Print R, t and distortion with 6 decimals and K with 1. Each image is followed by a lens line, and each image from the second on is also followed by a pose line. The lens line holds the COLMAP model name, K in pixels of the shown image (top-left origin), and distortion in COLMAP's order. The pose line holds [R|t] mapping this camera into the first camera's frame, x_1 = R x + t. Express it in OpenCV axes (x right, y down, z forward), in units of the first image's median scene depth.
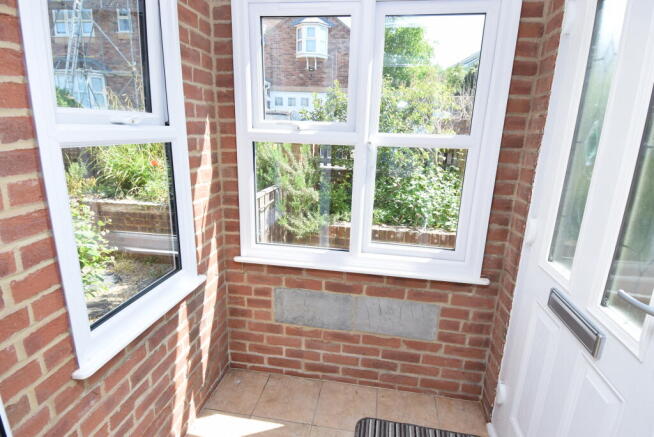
lens RADIAL K [[341.1, 0, 331.2], [0, 341.1, 215.0], [0, 0, 1]] dist [-0.003663, -0.001510]
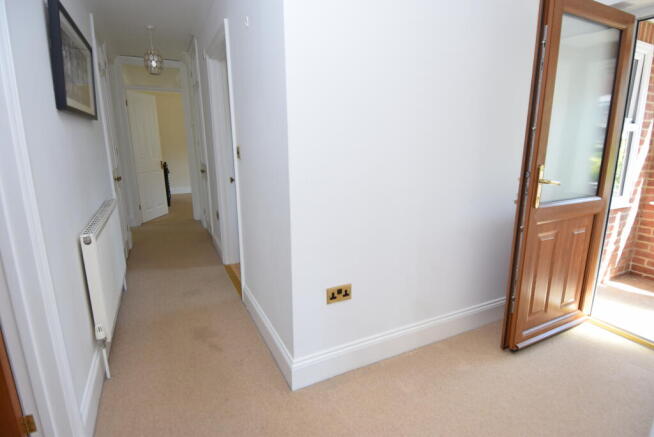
lens RADIAL K [[341.1, 0, 331.2], [0, 341.1, 215.0], [0, 0, 1]] dist [-0.003663, -0.001510]
pose [[0.600342, 0.137637, -0.787810, 0.099495], [-0.171200, 0.984361, 0.041515, 0.390753], [0.781204, 0.109950, 0.614517, -1.259406]]
